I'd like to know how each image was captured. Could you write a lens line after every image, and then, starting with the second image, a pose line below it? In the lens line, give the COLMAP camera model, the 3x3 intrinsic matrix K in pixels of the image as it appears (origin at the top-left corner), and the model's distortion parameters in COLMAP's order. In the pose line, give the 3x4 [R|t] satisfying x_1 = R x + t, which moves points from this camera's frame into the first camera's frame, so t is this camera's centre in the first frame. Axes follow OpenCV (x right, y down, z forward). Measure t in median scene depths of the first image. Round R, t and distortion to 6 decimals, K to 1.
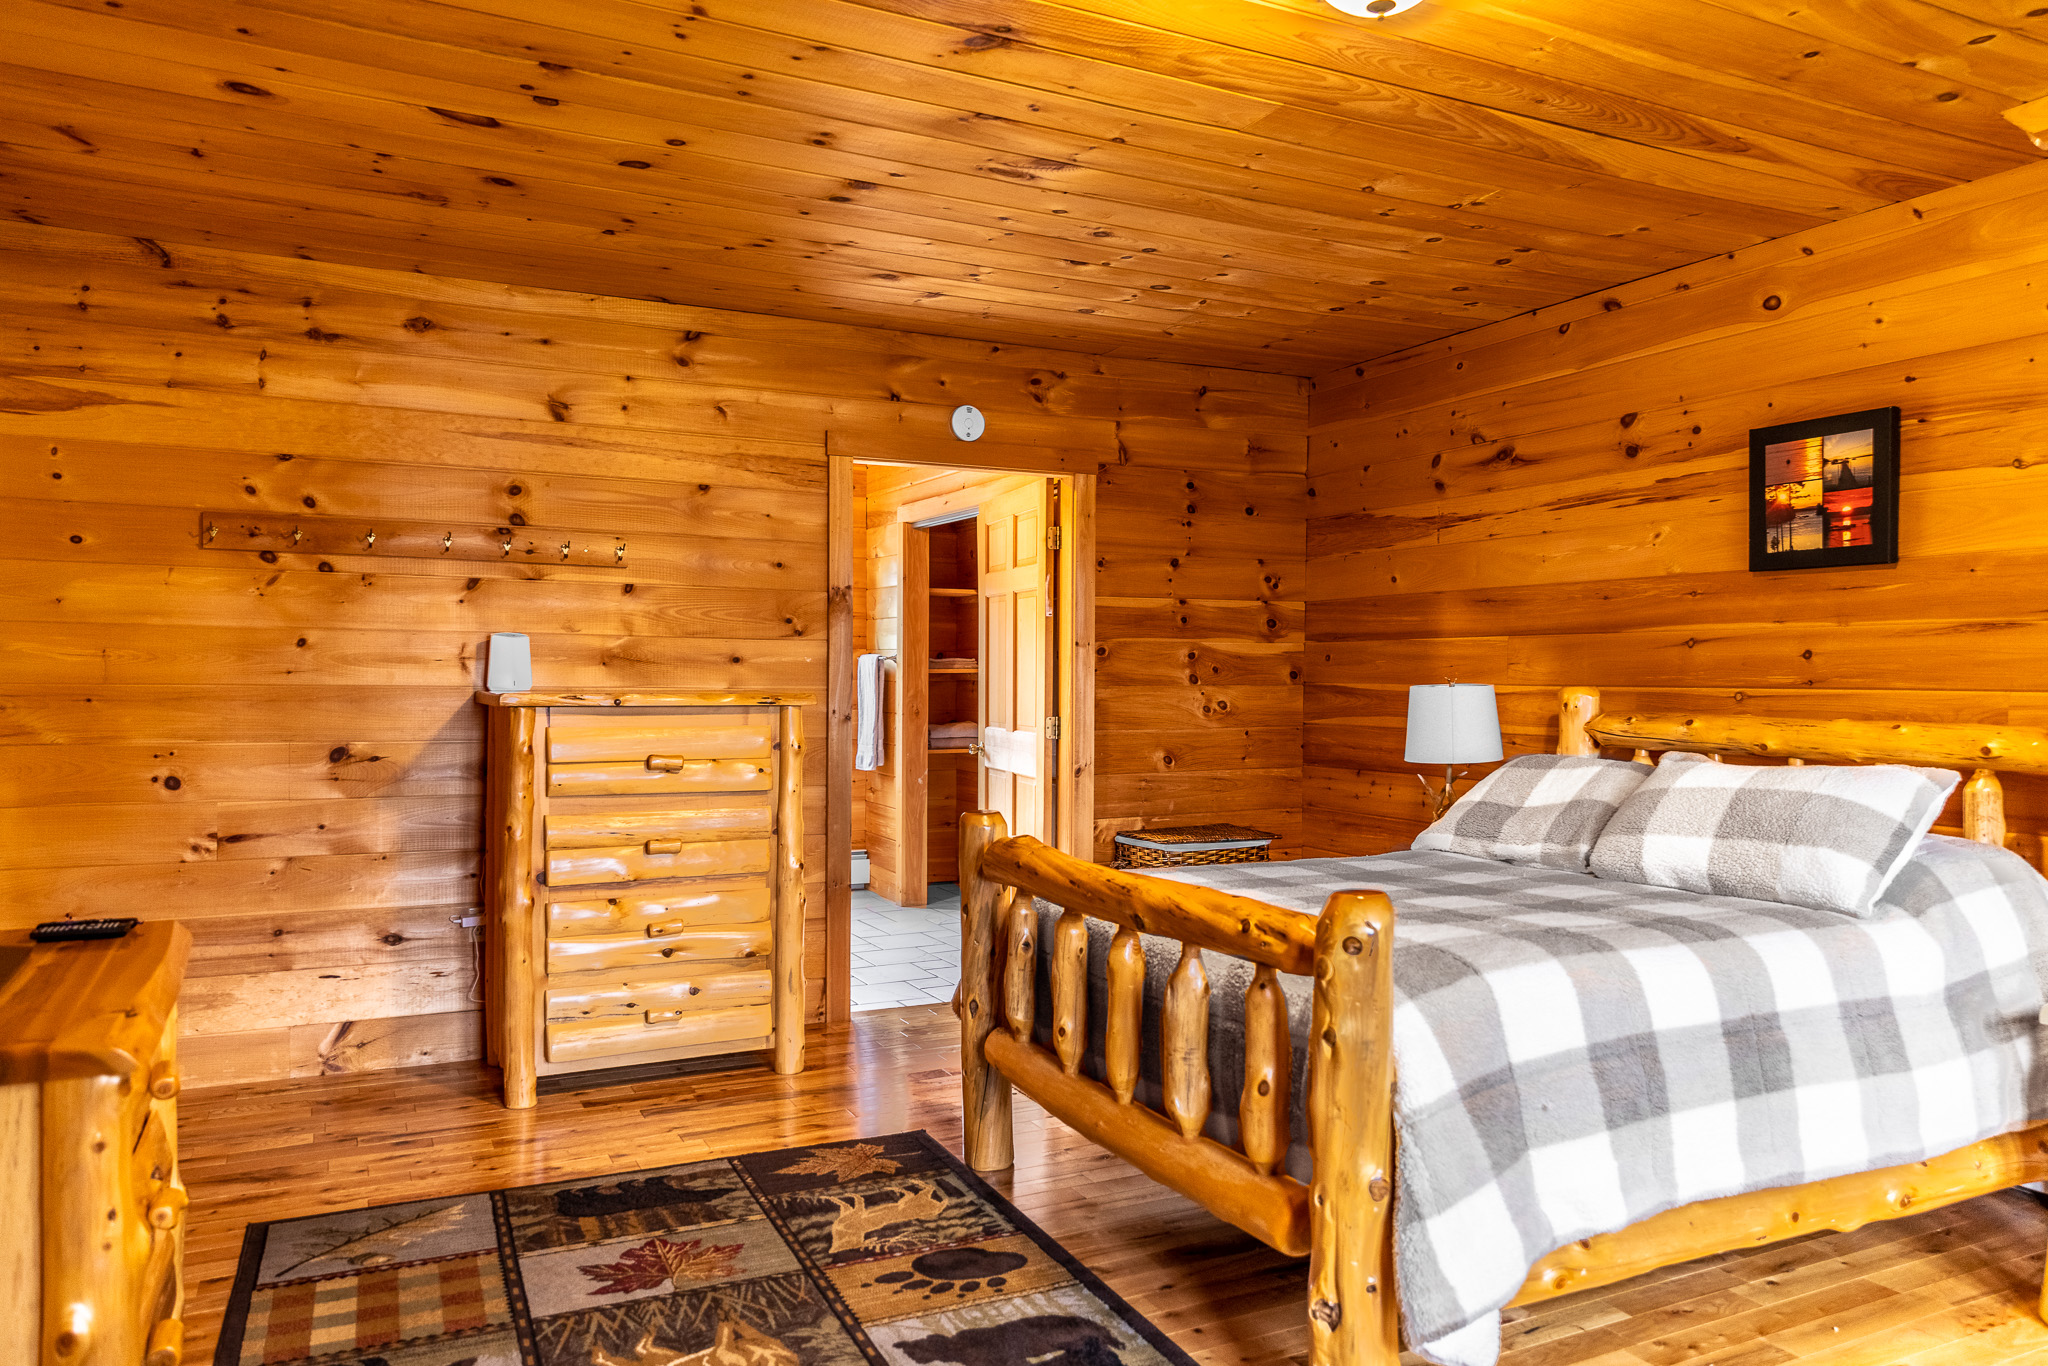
lens RADIAL K [[1381.8, 0, 1016.6], [0, 1381.8, 684.5], [0, 0, 1]] dist [0.013173, -0.007006]
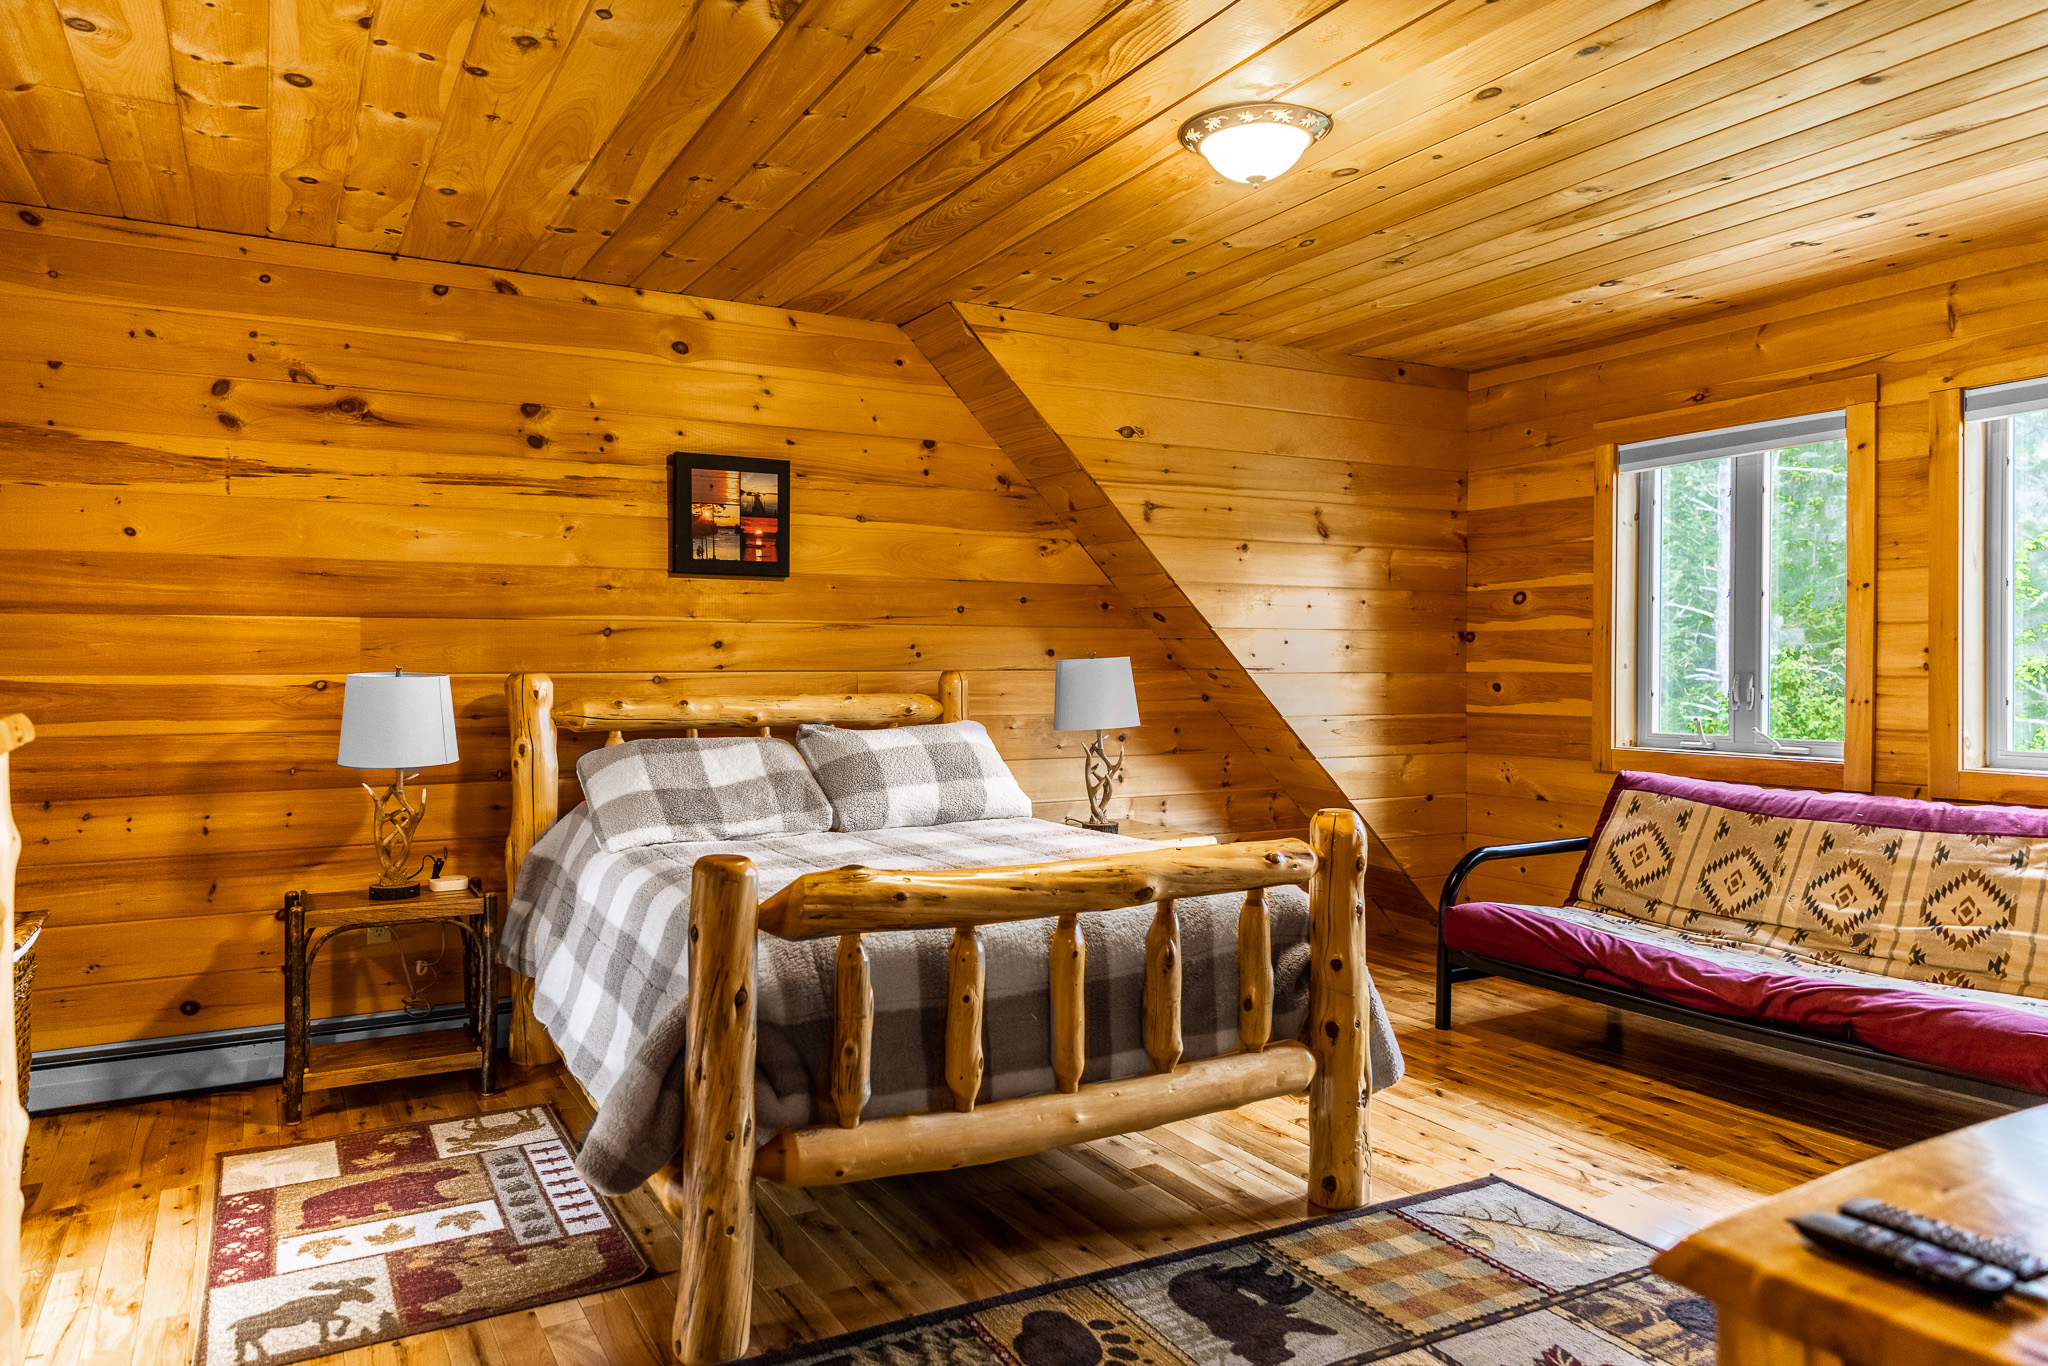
lens RADIAL K [[1381.8, 0, 1018.9], [0, 1381.8, 670.6], [0, 0, 1]] dist [0.013173, -0.007006]
pose [[-0.057563, -0.010381, 0.998288, -0.670679], [0.008876, 0.999901, 0.010909, -0.009480], [-0.998302, 0.009489, -0.057465, 0.800602]]
